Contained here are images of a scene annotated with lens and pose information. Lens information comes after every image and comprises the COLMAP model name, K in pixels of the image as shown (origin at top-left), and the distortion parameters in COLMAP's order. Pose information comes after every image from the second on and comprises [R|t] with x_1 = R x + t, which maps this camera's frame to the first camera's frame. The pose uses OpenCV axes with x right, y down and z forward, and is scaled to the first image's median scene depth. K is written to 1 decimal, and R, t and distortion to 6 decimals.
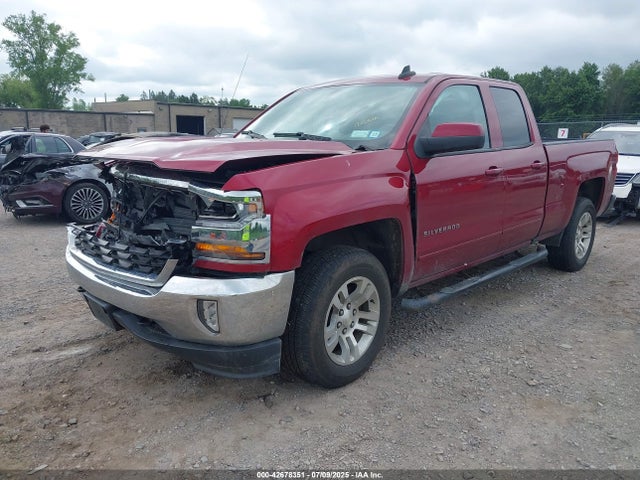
lens RADIAL K [[510.7, 0, 320.0], [0, 510.7, 240.0], [0, 0, 1]] dist [0.026383, -0.004625]
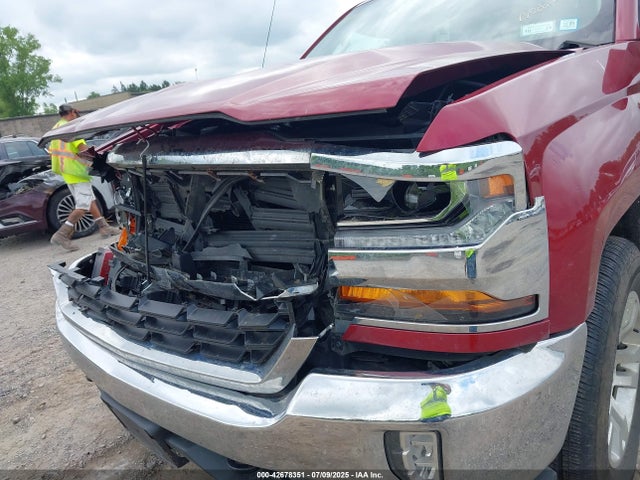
lens RADIAL K [[505.2, 0, 317.4], [0, 505.2, 244.2], [0, 0, 1]] dist [0.003047, 0.000664]
pose [[0.989508, -0.144424, 0.004034, -0.087078], [0.143834, 0.987335, 0.066946, -0.020659], [-0.013651, -0.065664, 0.997748, 0.192717]]
